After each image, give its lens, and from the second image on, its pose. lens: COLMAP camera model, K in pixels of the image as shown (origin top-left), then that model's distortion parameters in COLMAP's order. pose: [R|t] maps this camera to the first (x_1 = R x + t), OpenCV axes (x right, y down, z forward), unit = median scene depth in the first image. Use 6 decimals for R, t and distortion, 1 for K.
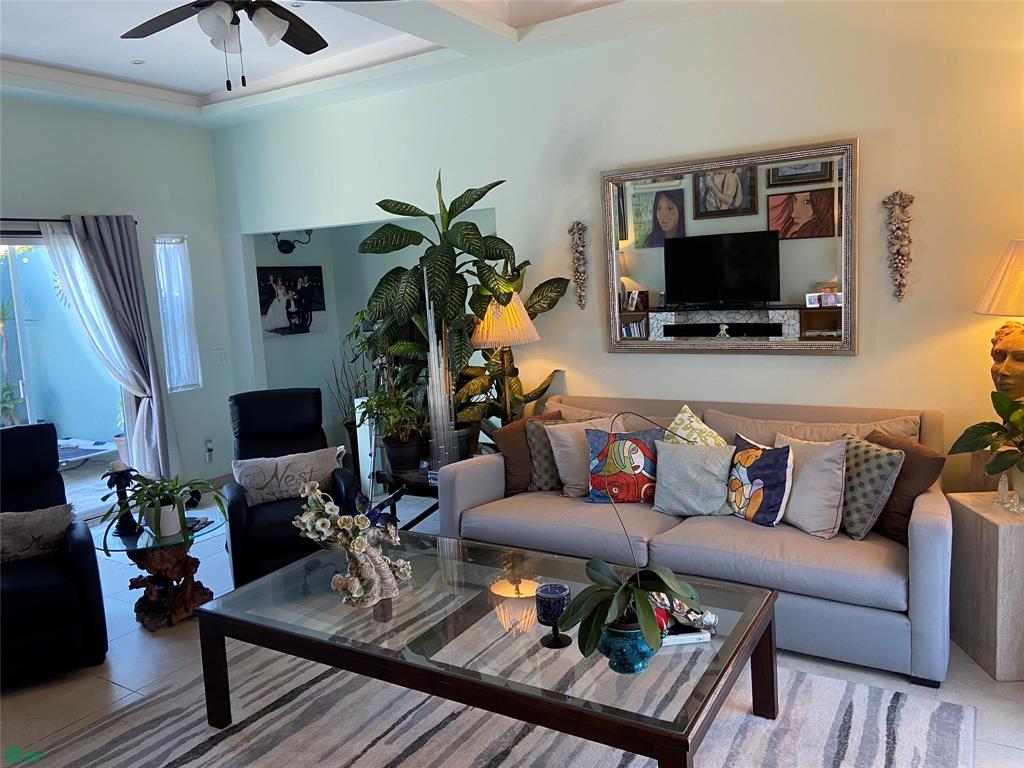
lens RADIAL K [[770.3, 0, 510.1], [0, 770.3, 374.8], [0, 0, 1]] dist [0.128518, -0.158689]
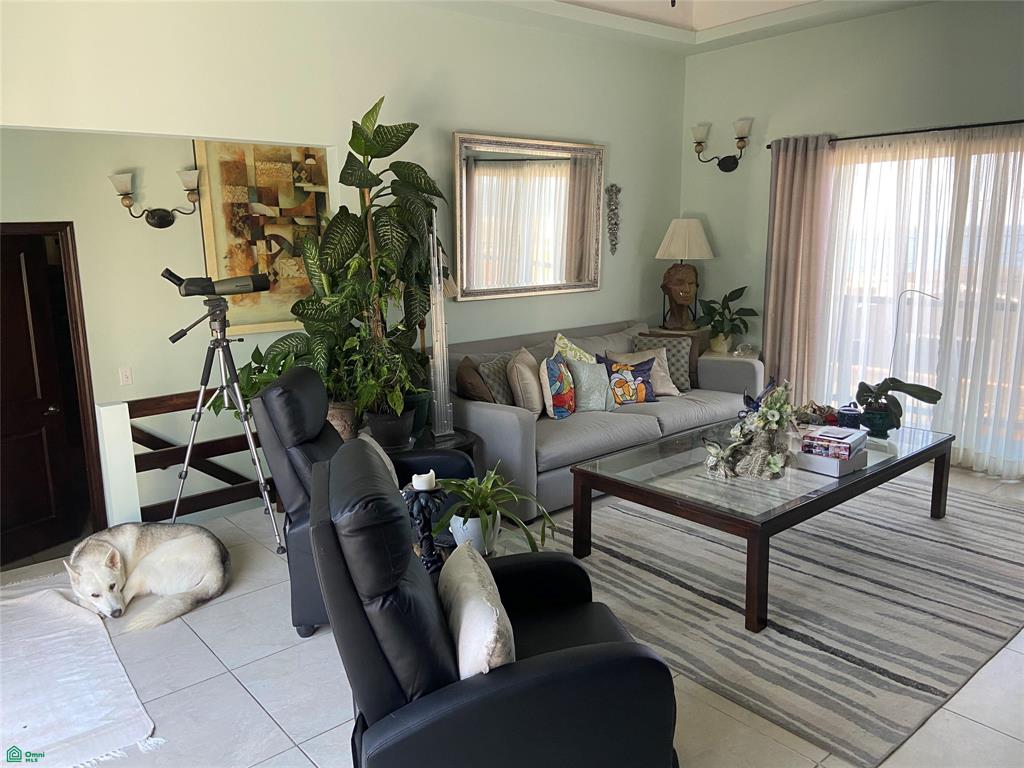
lens RADIAL K [[770.3, 0, 510.1], [0, 770.3, 374.8], [0, 0, 1]] dist [0.128518, -0.158689]
pose [[0.323686, -0.125567, 0.937795, -1.039854], [0.115577, 0.988980, 0.092528, -0.022766], [-0.939079, 0.078437, 0.334632, 0.683032]]
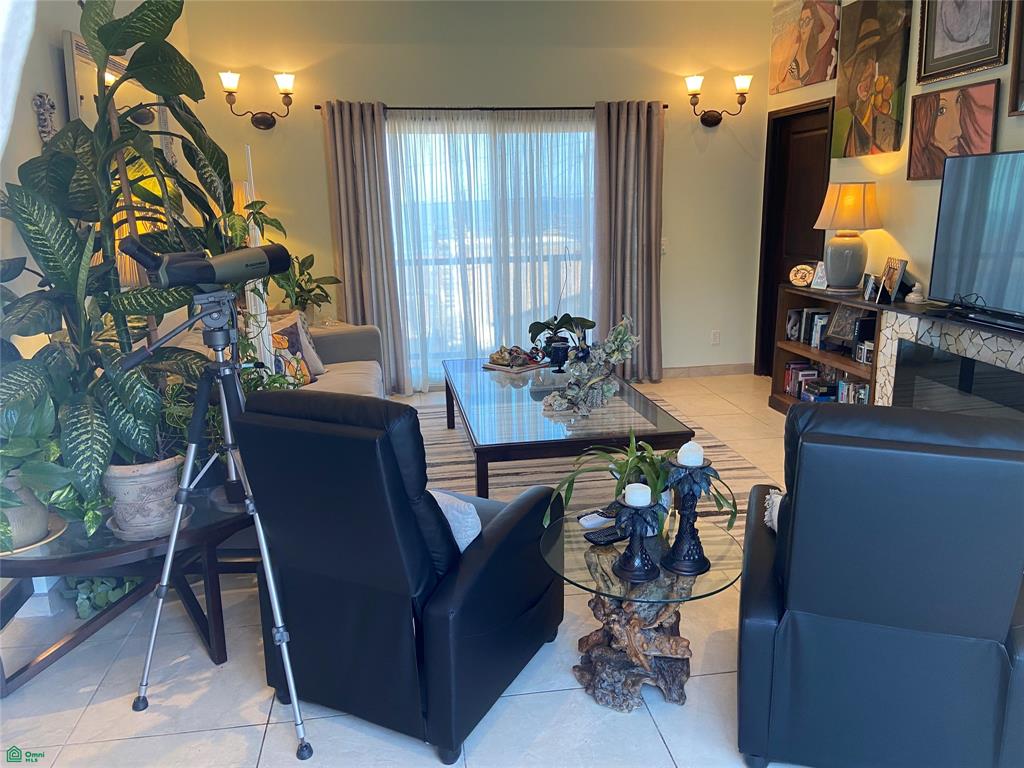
lens RADIAL K [[770.3, 0, 510.1], [0, 770.3, 374.8], [0, 0, 1]] dist [0.128518, -0.158689]
pose [[-0.636113, -0.107211, 0.764111, -0.821274], [0.148453, 0.954793, 0.257551, -0.102179], [-0.757180, 0.277266, -0.591440, 1.380329]]
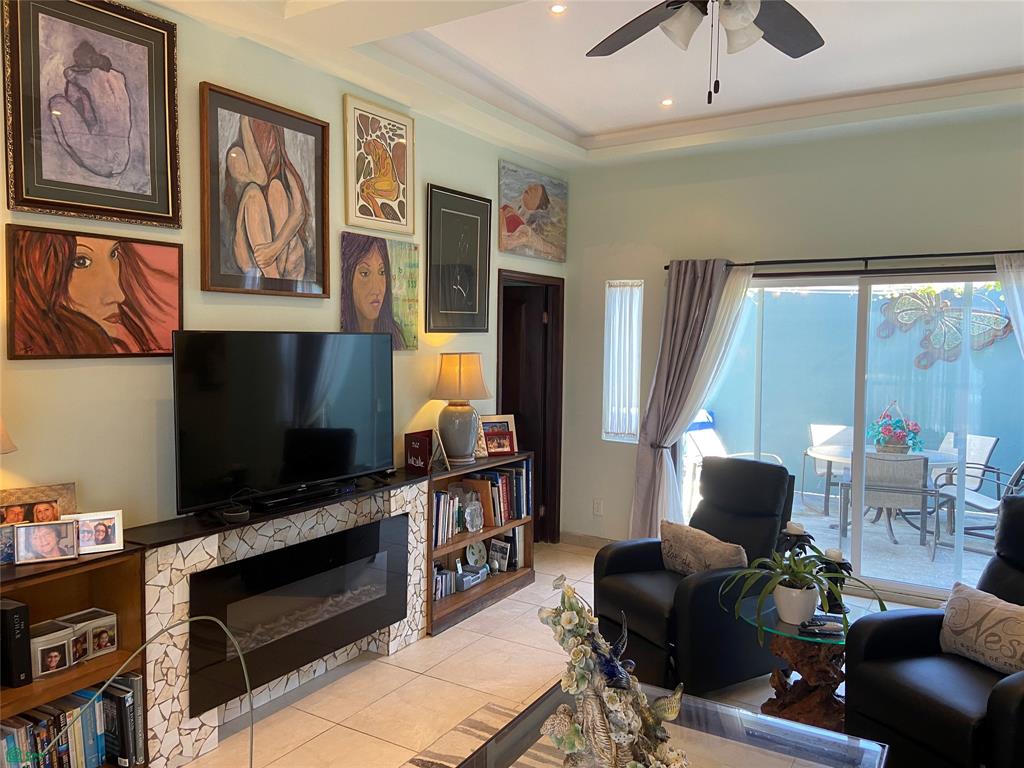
lens RADIAL K [[770.3, 0, 510.1], [0, 770.3, 374.8], [0, 0, 1]] dist [0.128518, -0.158689]
pose [[-0.003879, 0.096603, -0.995315, 0.375462], [-0.130379, 0.986778, 0.096283, -0.099976], [0.991457, 0.130141, 0.008767, 0.625715]]
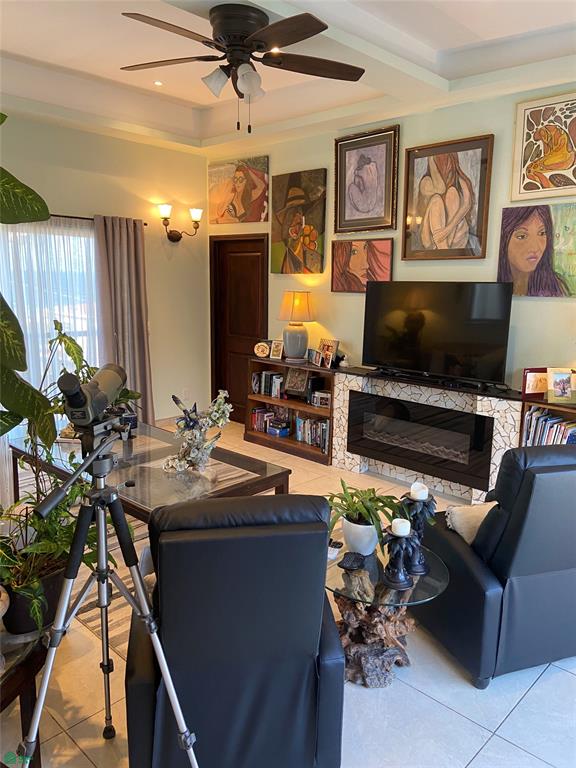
lens RADIAL K [[577.7, 0, 284.4], [0, 577.7, 378.3], [0, 0, 1]] dist [0.128518, -0.158689]
pose [[-0.976598, -0.005315, 0.215009, -0.475982], [0.056249, 0.958588, 0.279186, -0.181999], [-0.207589, 0.284747, -0.935856, 1.544932]]
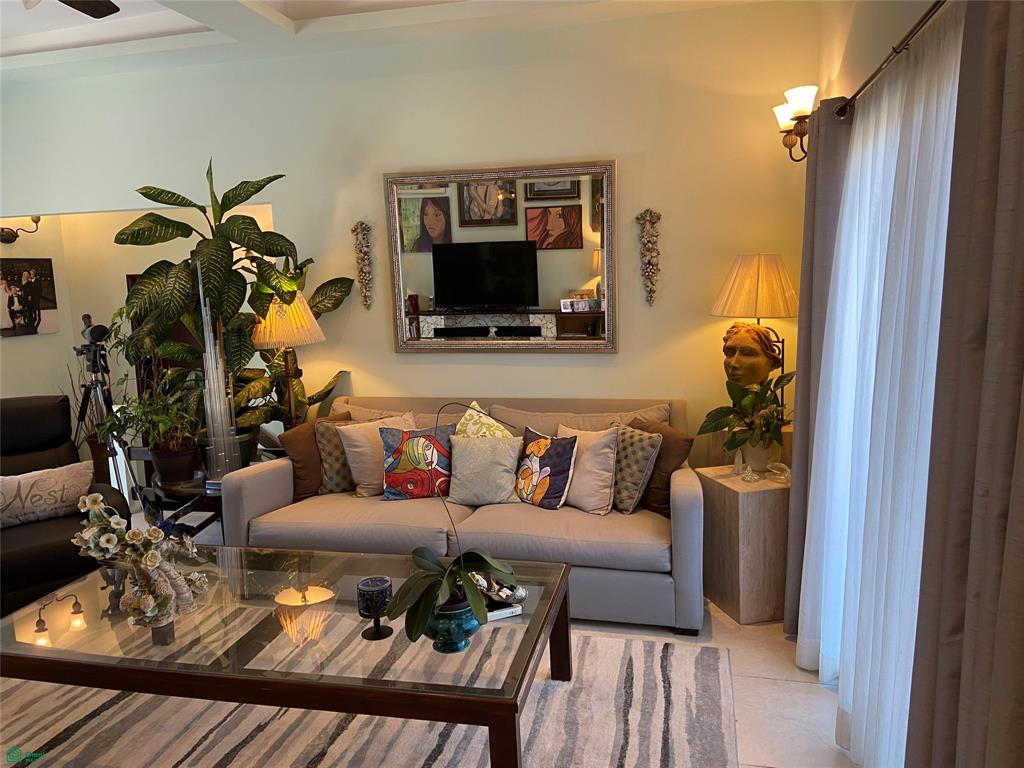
lens RADIAL K [[769.5, 0, 505.6], [0, 769.5, 380.3], [0, 0, 1]] dist [0.124007, -0.147423]
pose [[0.951970, -0.018947, 0.305604, -0.053265], [0.018923, 0.999816, 0.003043, 0.008381], [-0.305605, 0.002886, 0.952154, -0.009434]]
